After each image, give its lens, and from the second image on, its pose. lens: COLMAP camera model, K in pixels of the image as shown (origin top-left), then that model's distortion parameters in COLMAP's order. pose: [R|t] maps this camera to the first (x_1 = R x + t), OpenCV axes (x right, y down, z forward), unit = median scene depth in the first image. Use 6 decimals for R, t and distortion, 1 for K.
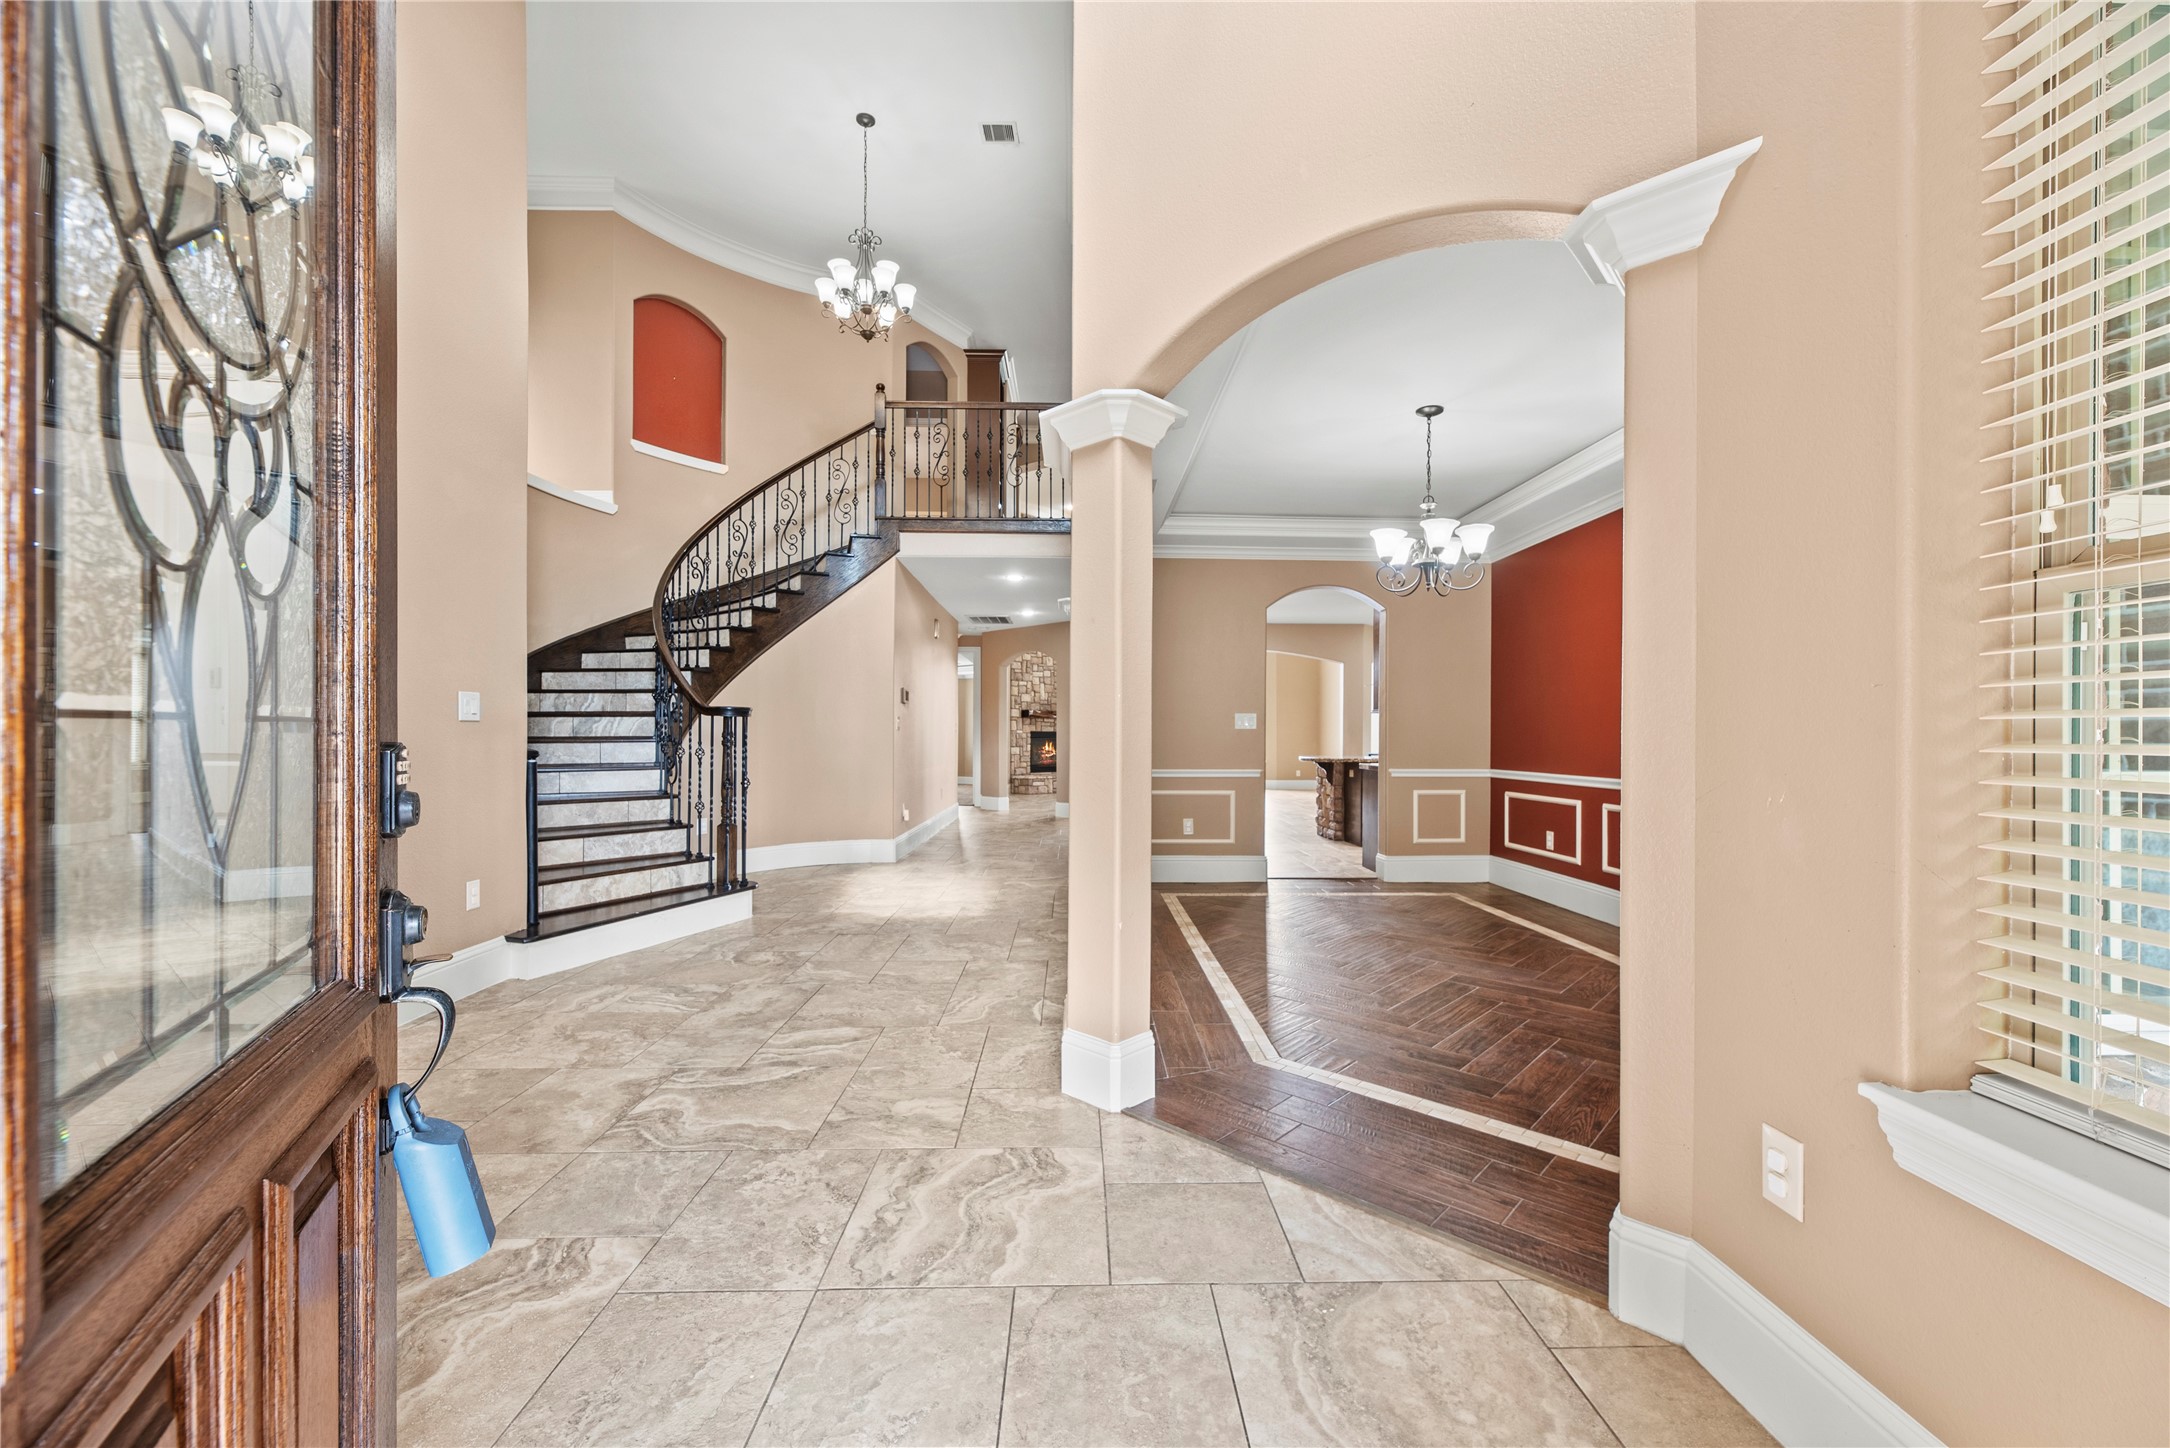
lens RADIAL K [[887.0, 0, 1092.6], [0, 887.0, 740.6], [0, 0, 1]] dist [-0.000548, -0.000116]
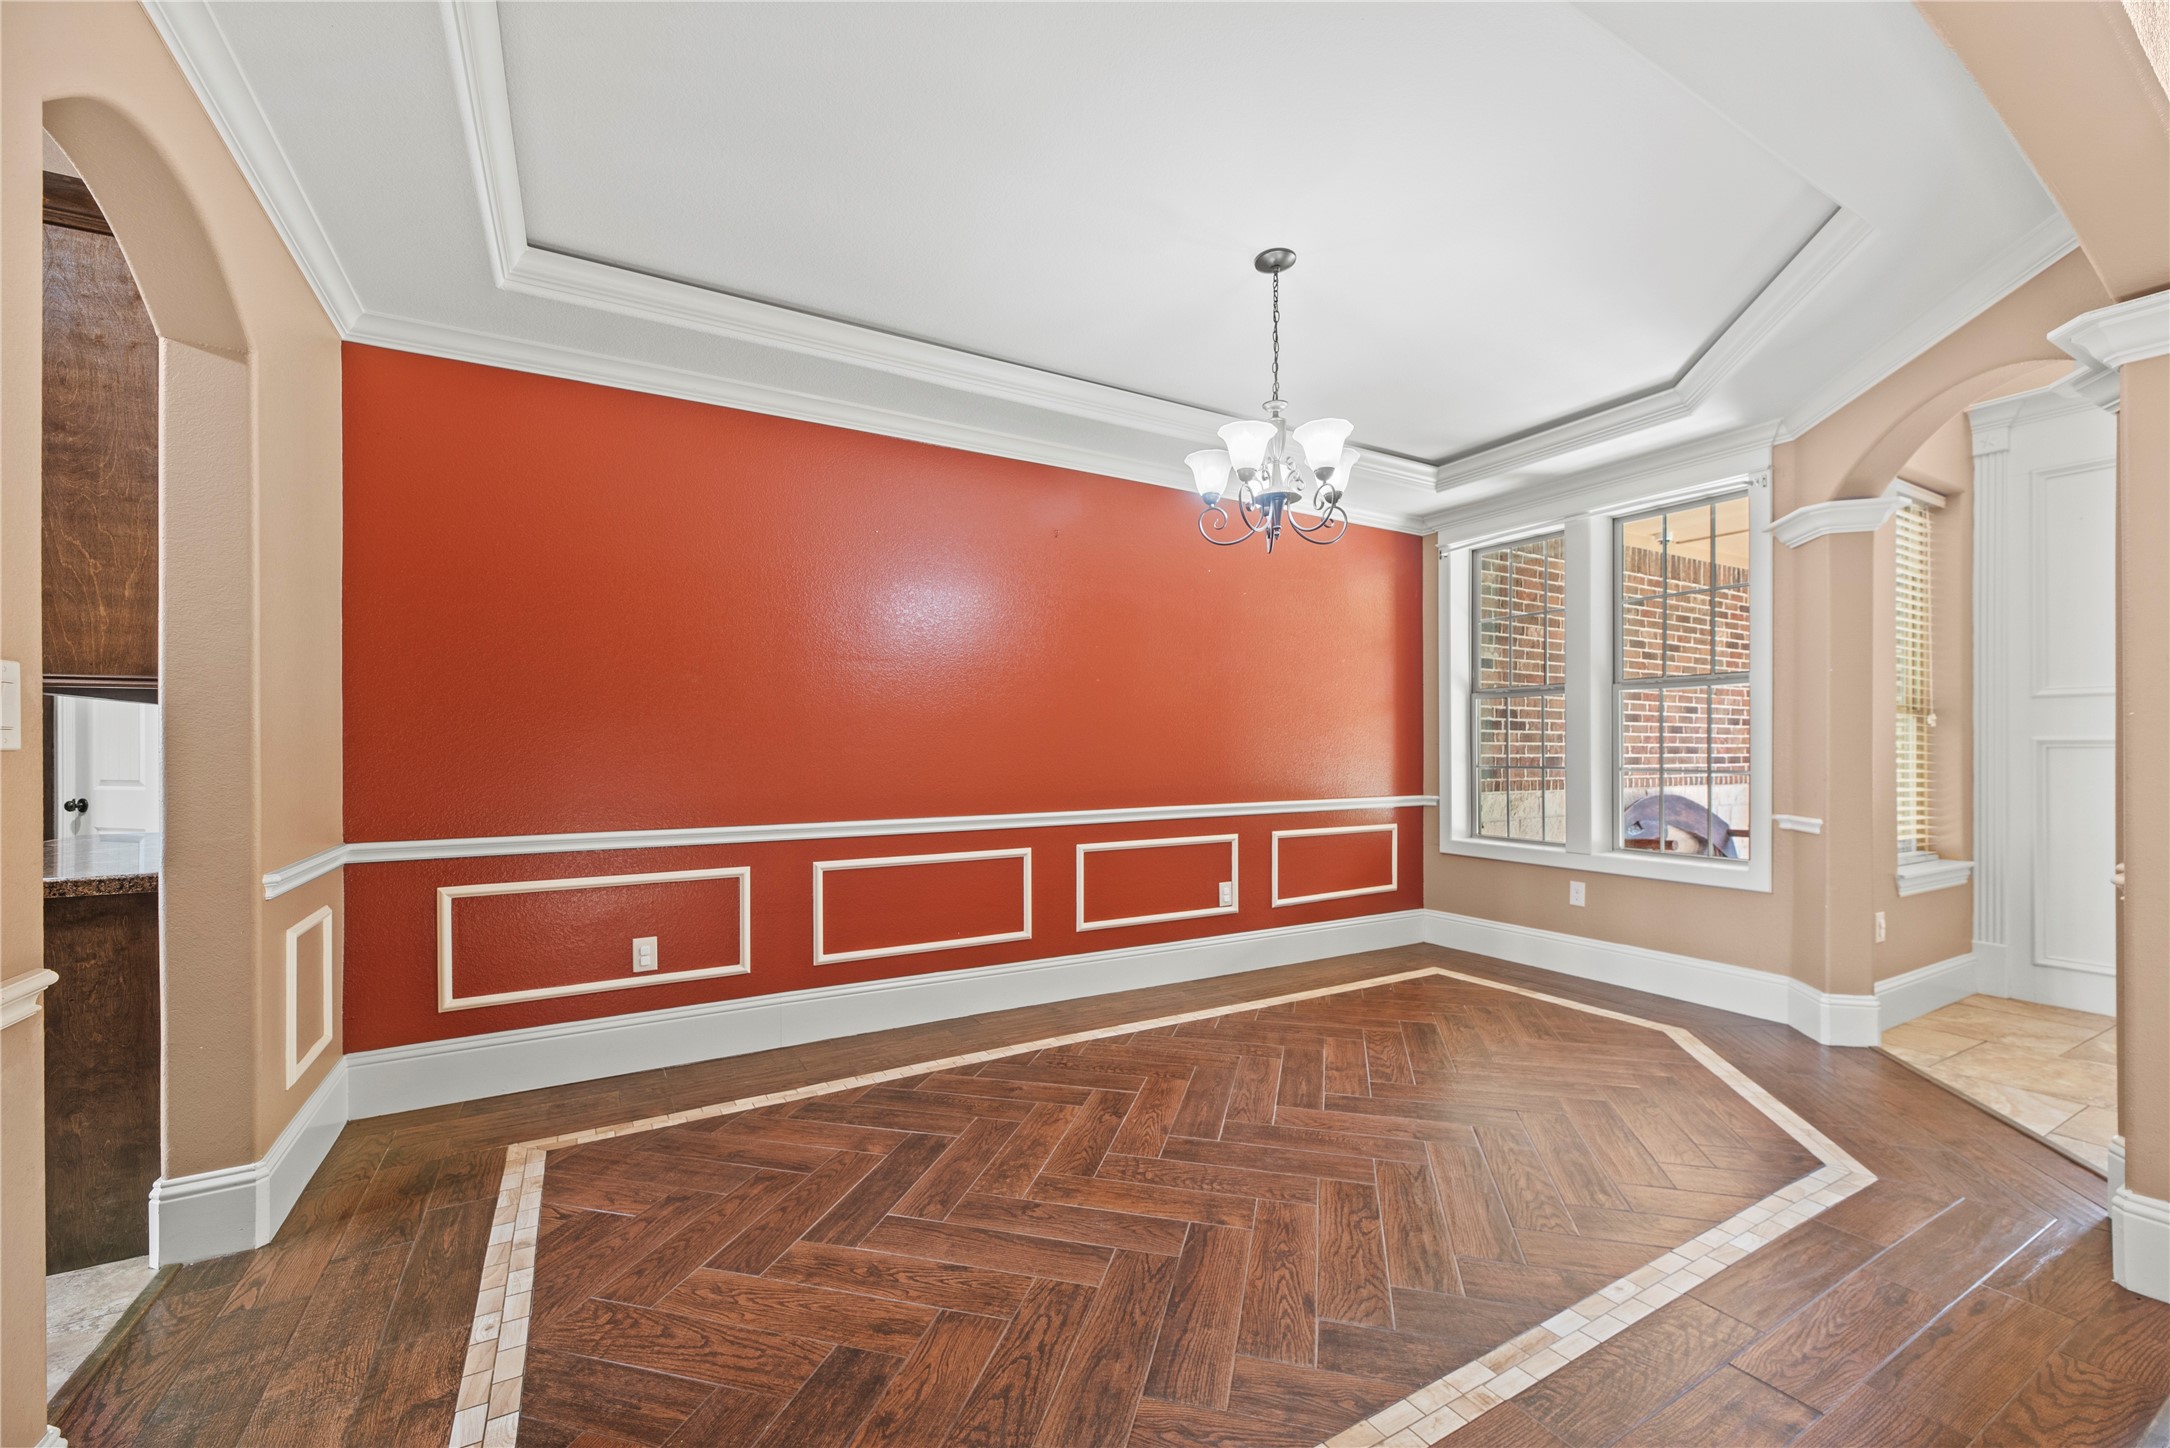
lens RADIAL K [[887.0, 0, 1092.6], [0, 887.0, 740.6], [0, 0, 1]] dist [-0.000548, -0.000116]
pose [[-0.486693, 0.003921, 0.873564, -0.123634], [0.004902, 0.999986, -0.001757, -0.020844], [-0.873559, 0.003427, -0.486706, 1.471493]]
